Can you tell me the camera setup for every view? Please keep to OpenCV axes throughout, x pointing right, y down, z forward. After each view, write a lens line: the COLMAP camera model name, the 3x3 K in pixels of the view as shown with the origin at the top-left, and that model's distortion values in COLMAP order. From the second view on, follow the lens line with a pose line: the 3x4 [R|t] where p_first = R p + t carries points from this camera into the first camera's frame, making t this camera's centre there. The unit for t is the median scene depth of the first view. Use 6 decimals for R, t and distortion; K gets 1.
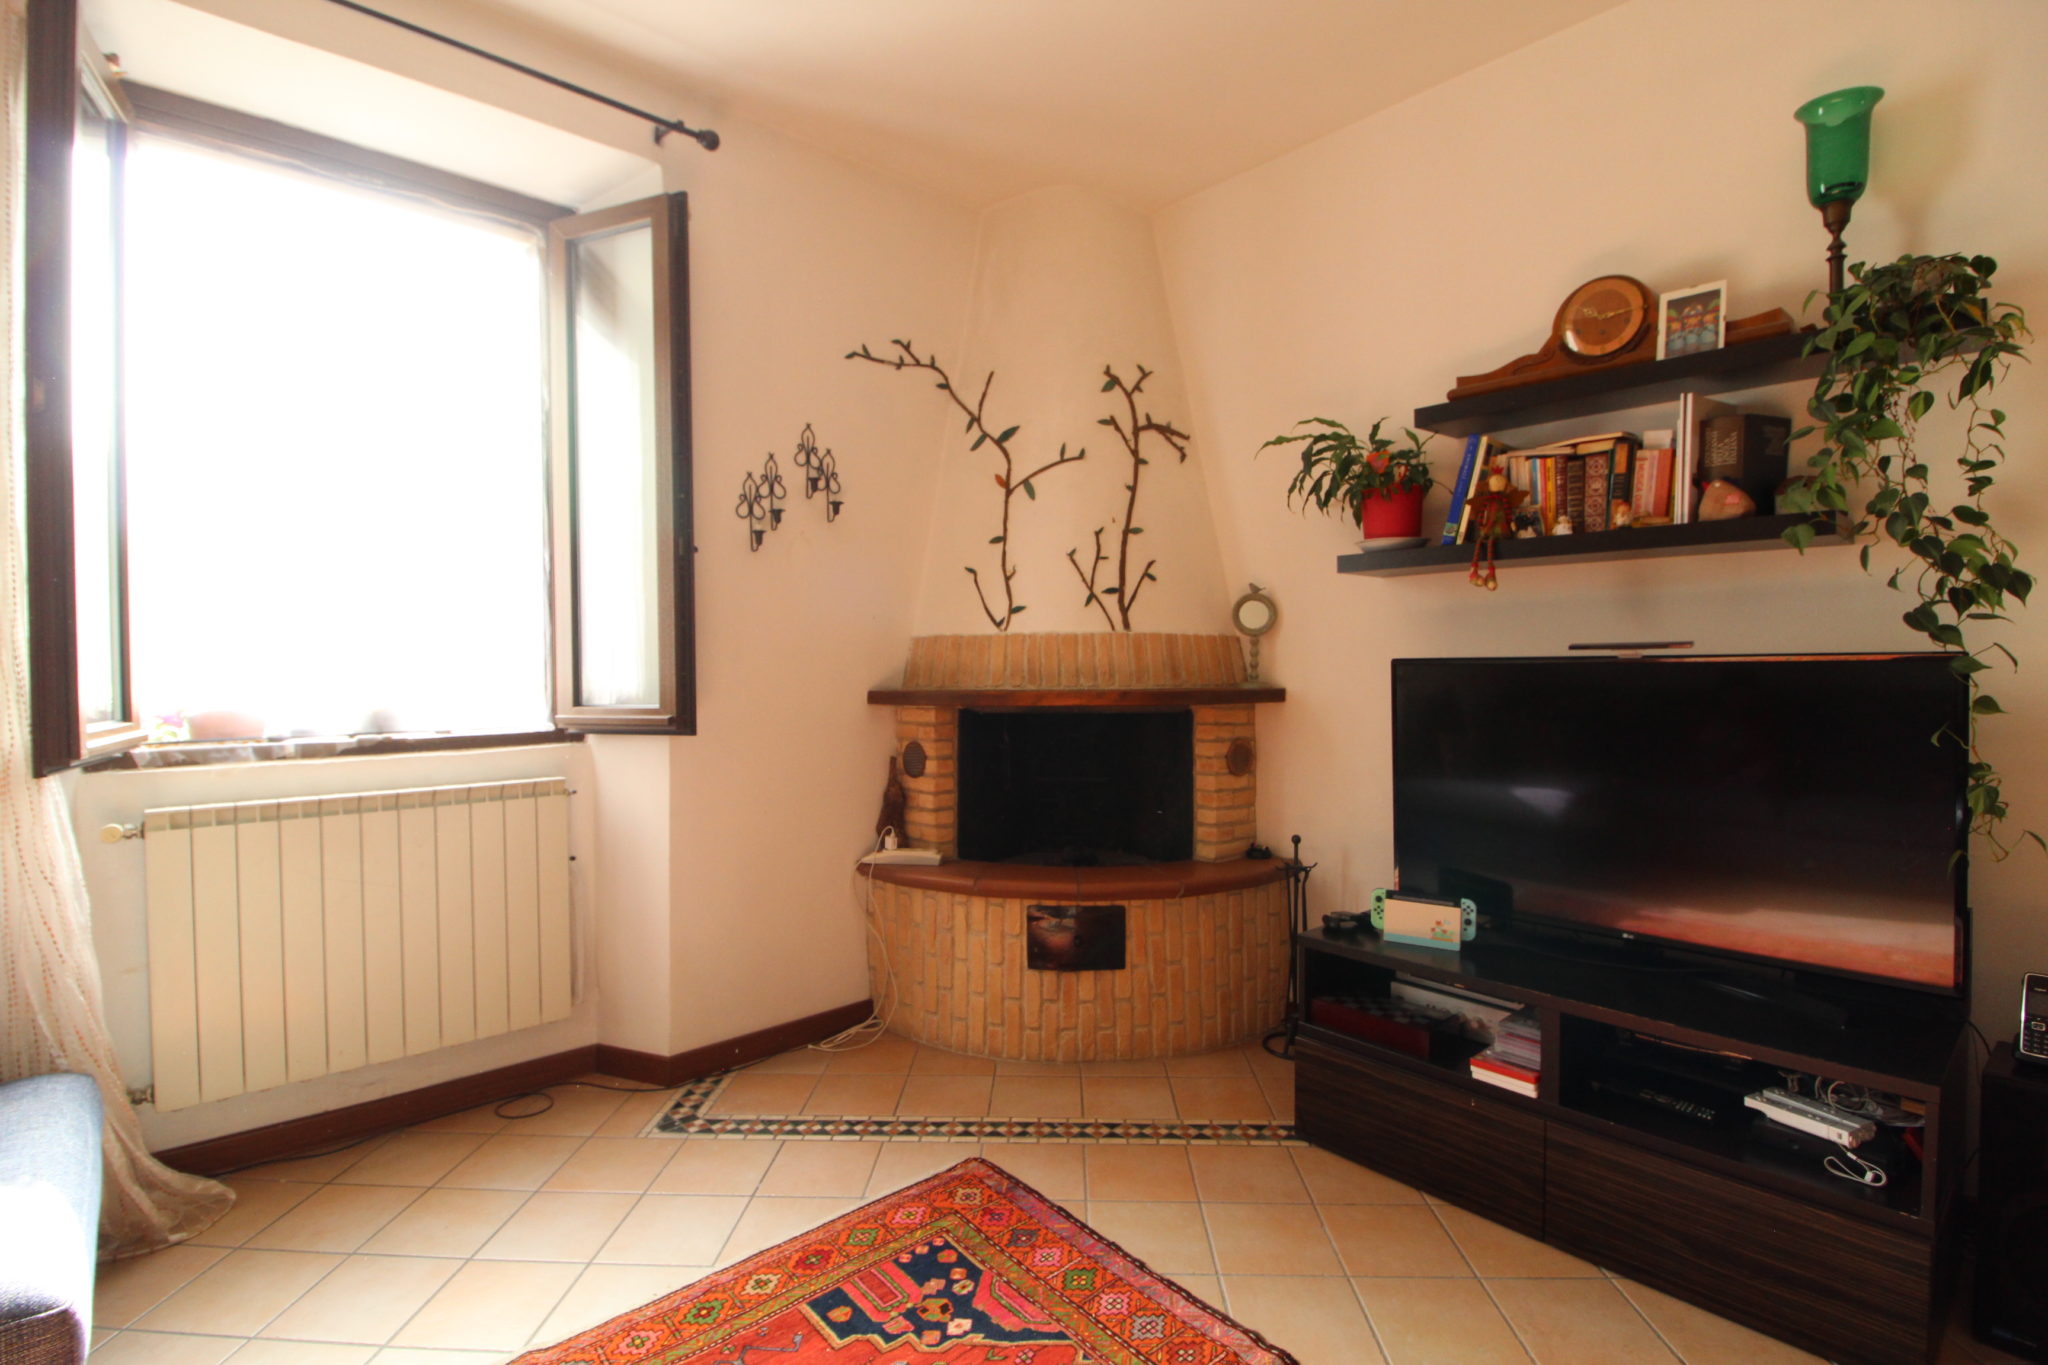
lens RADIAL K [[949.6, 0, 1023.2], [0, 949.6, 678.7], [0, 0, 1]] dist [-0.000985, -0.013414]
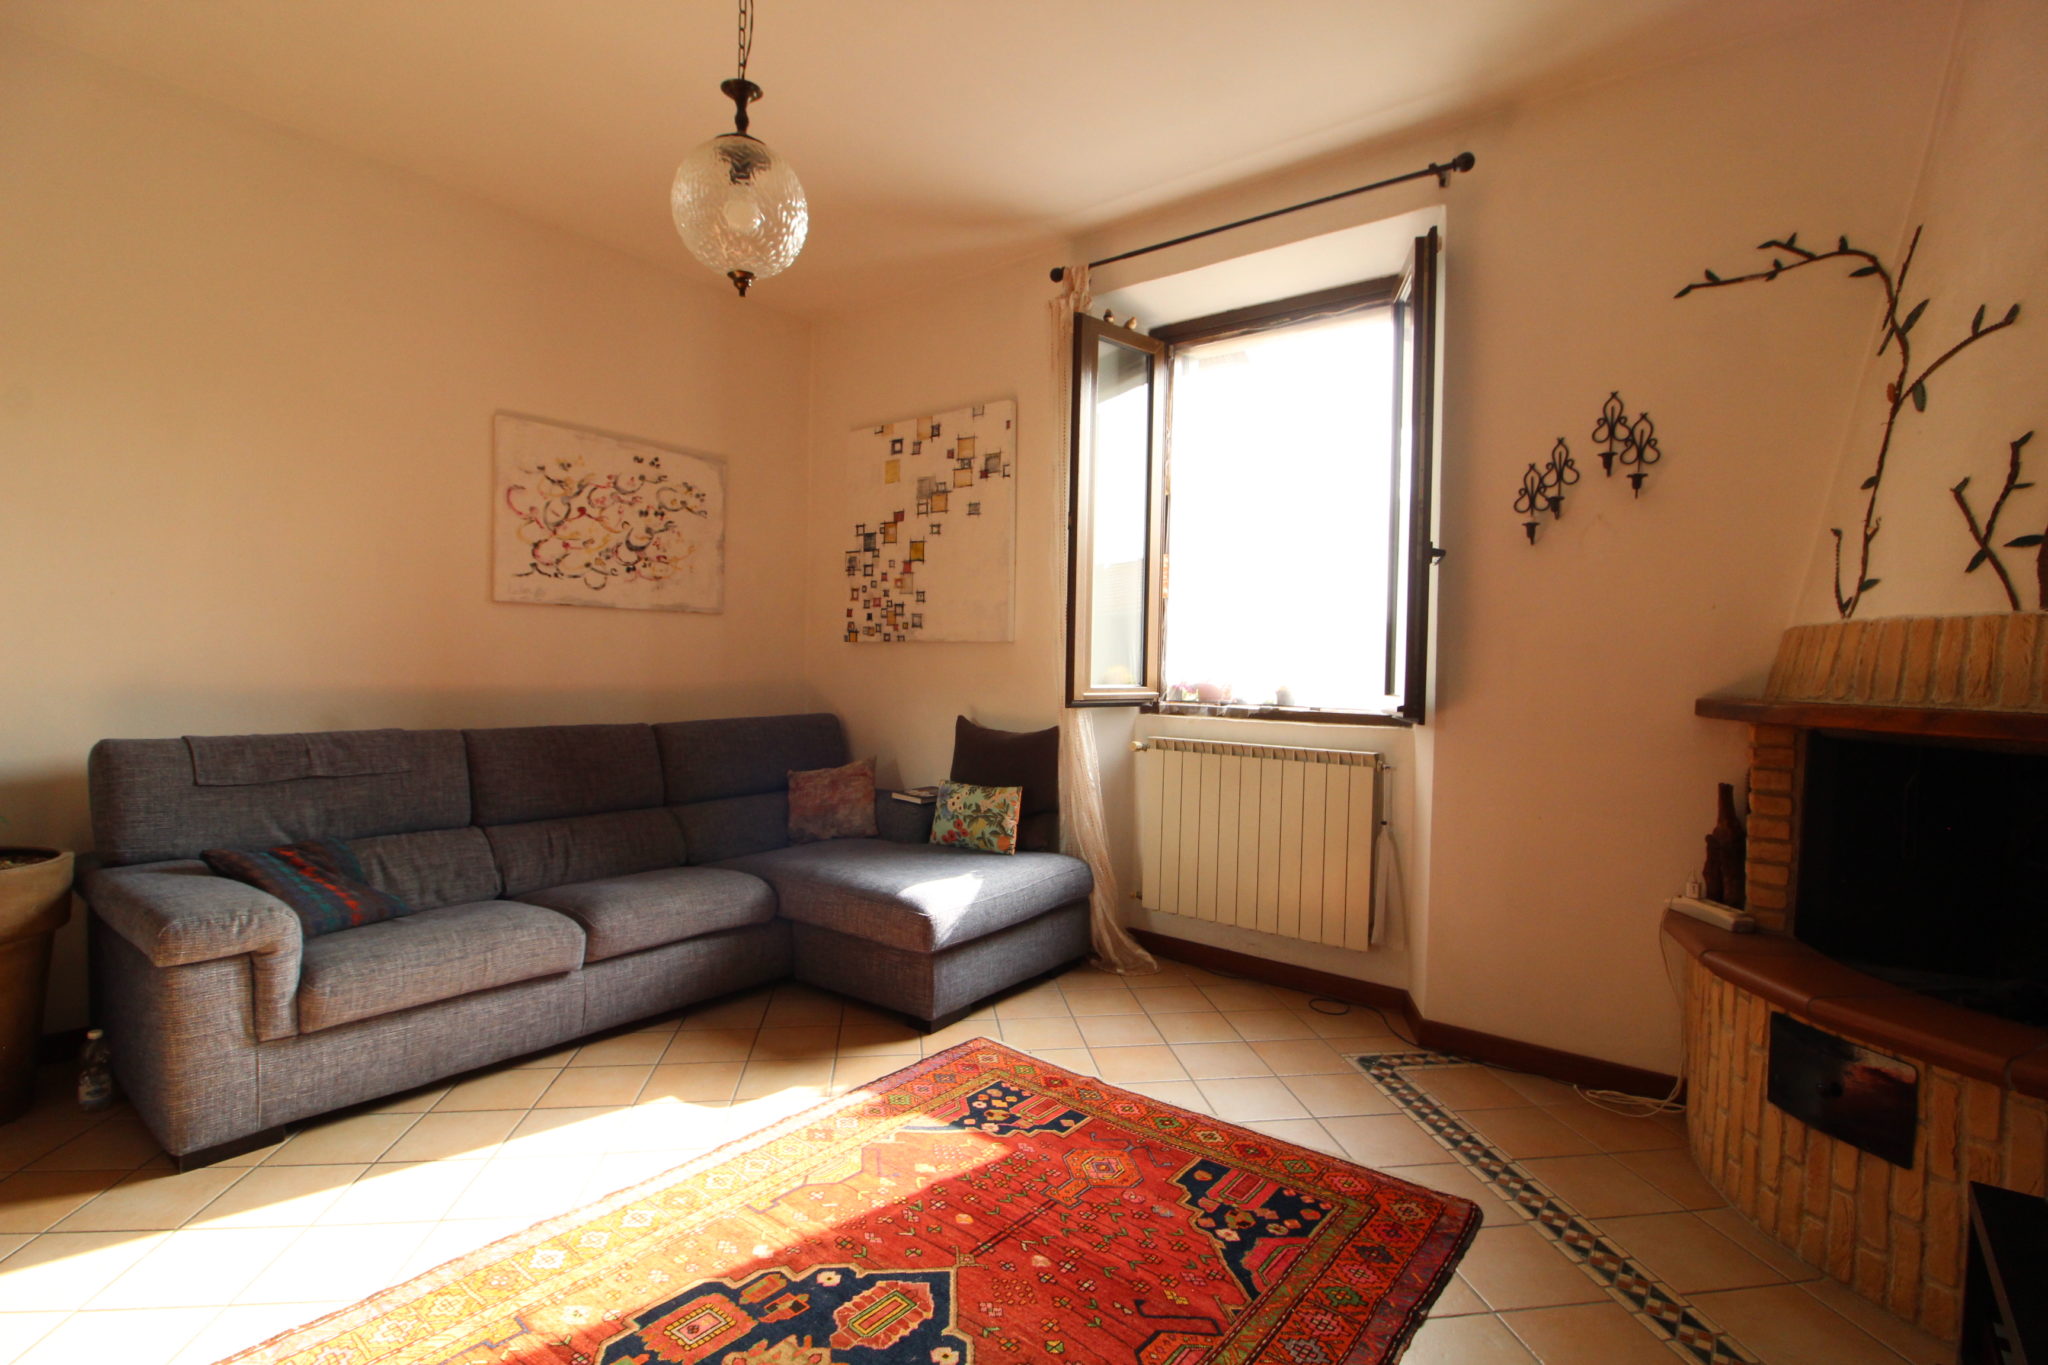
lens RADIAL K [[950.1, 0, 1028.9], [0, 950.1, 678.9], [0, 0, 1]] dist [0.001591, -0.015976]
pose [[0.170537, 0.025567, -0.985019, 0.608615], [-0.039306, 0.999044, 0.019125, 0.004127], [0.984567, 0.035456, 0.171379, 0.346780]]
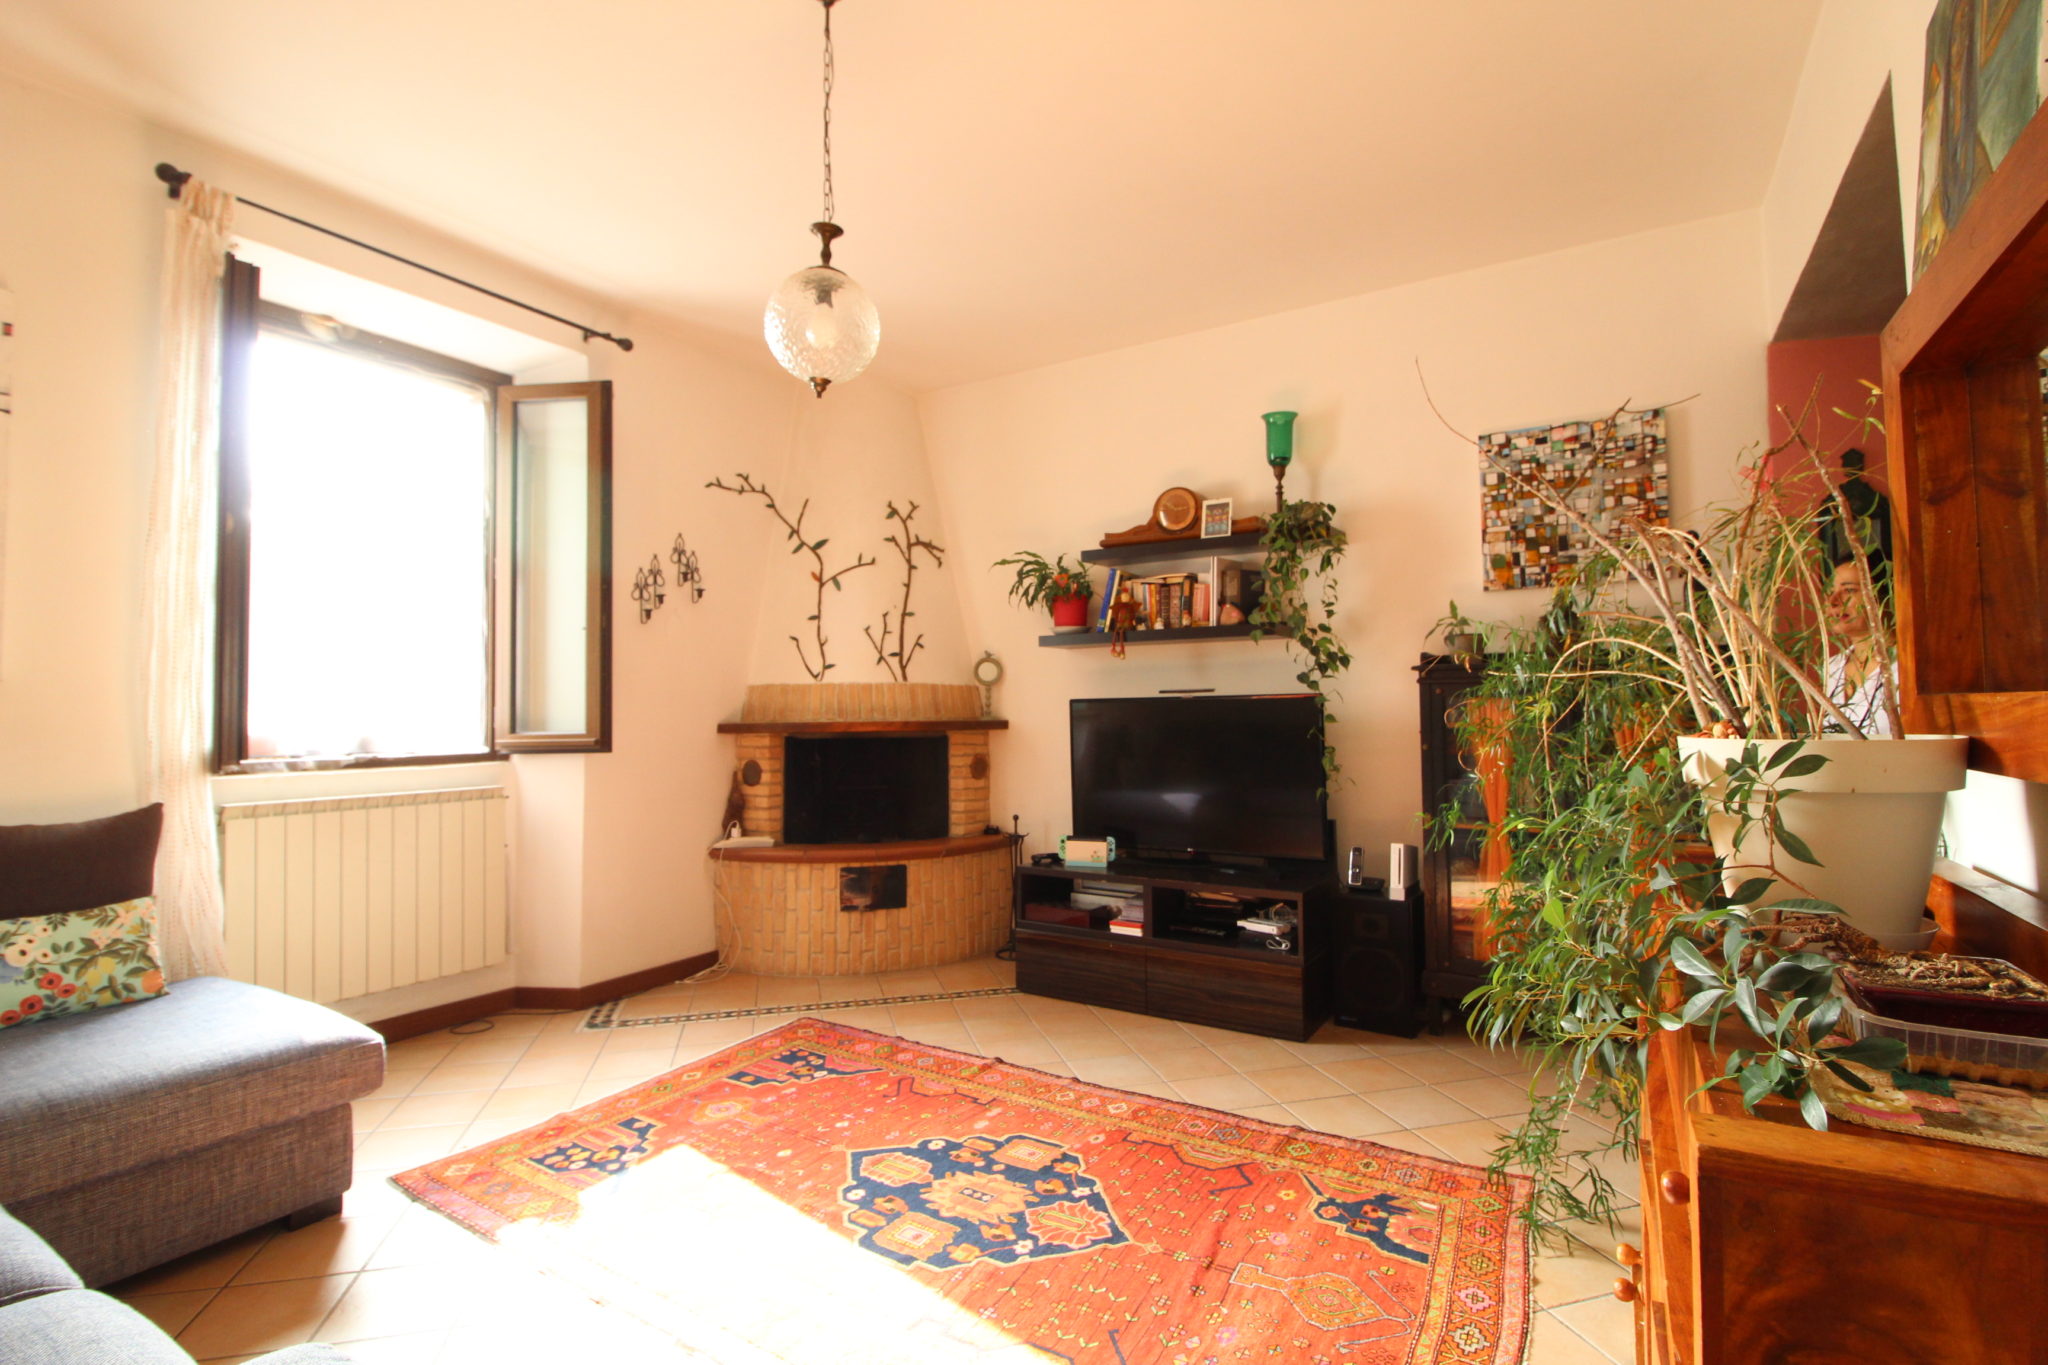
lens RADIAL K [[950.1, 0, 1028.9], [0, 950.1, 678.9], [0, 0, 1]] dist [0.001591, -0.015976]
pose [[0.958116, 0.007150, 0.286291, -0.143911], [0.008662, 0.998507, -0.053928, 0.029756], [-0.286249, 0.054150, 0.956624, -0.525997]]
